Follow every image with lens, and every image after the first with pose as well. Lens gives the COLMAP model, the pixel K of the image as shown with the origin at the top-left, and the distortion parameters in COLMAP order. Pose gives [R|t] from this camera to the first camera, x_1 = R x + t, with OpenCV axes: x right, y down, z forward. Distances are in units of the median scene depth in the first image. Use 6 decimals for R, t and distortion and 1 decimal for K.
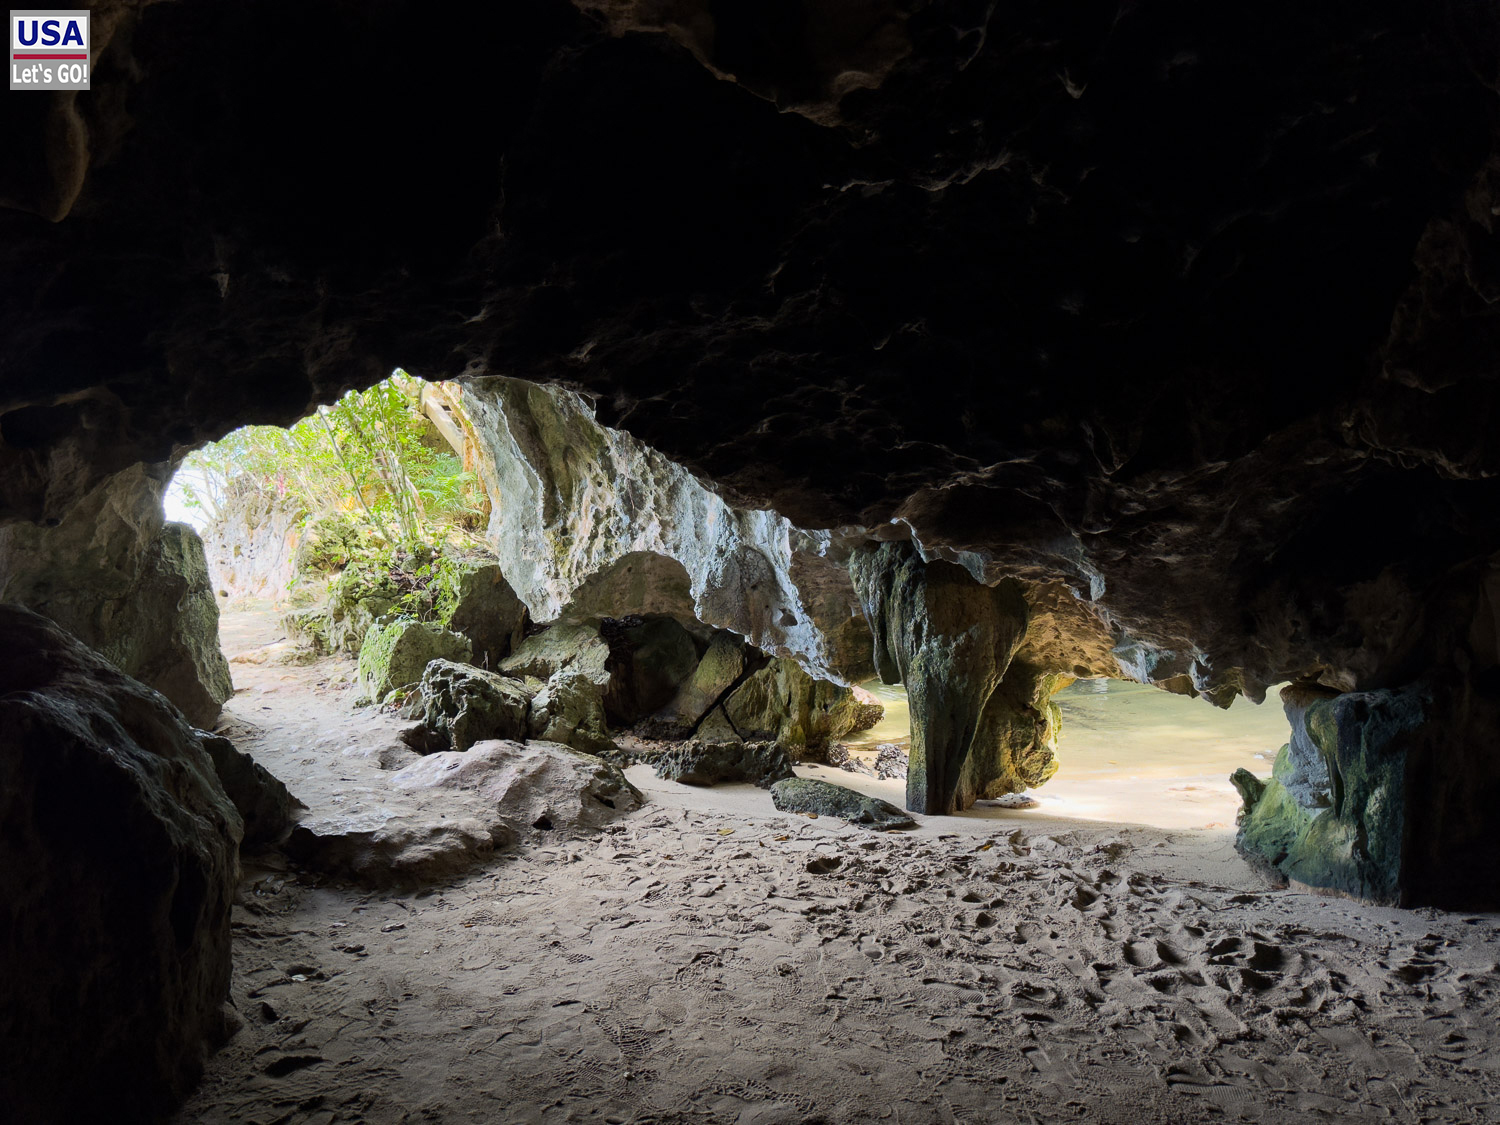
lens RADIAL K [[1047.4, 0, 763.7], [0, 1047.4, 557.3], [0, 0, 1]] dist [0.165301, -0.358820]
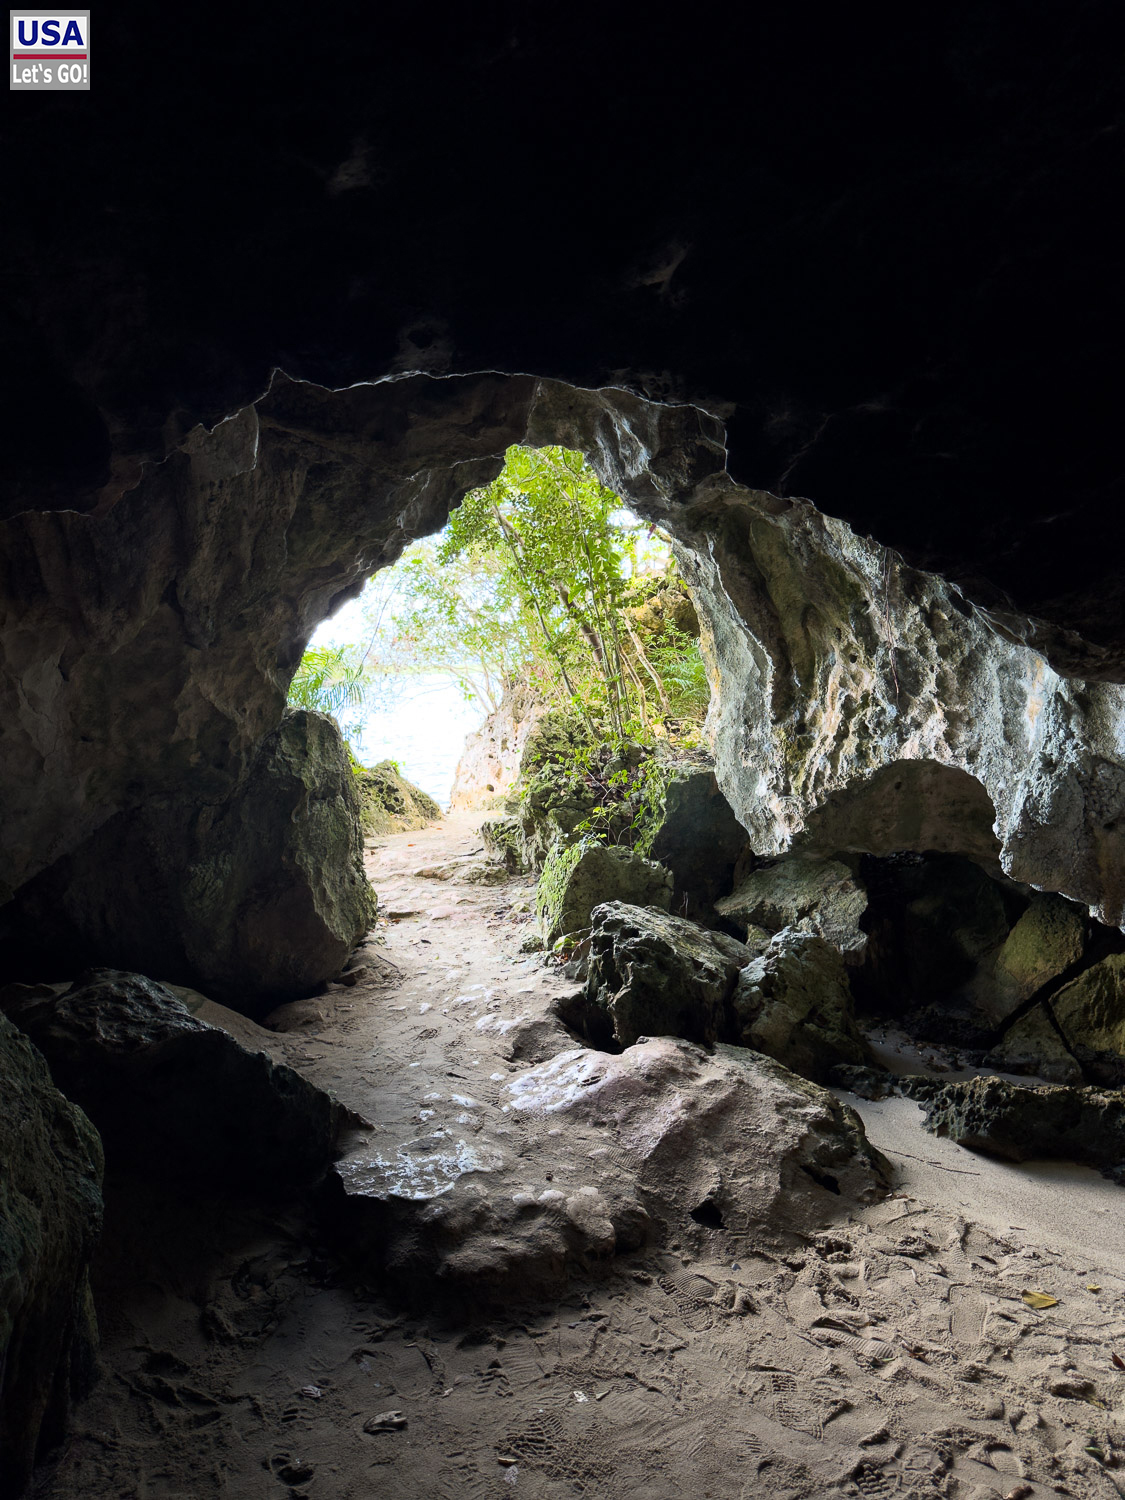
lens RADIAL K [[1047.4, 0, 563.2], [0, 1047.4, 758.6], [0, 0, 1]] dist [0.165301, -0.358820]
pose [[0.888716, 0.025391, -0.457754, -0.008717], [-0.023424, 0.999676, 0.009973, -0.008152], [0.457859, 0.001859, 0.889023, 0.330494]]
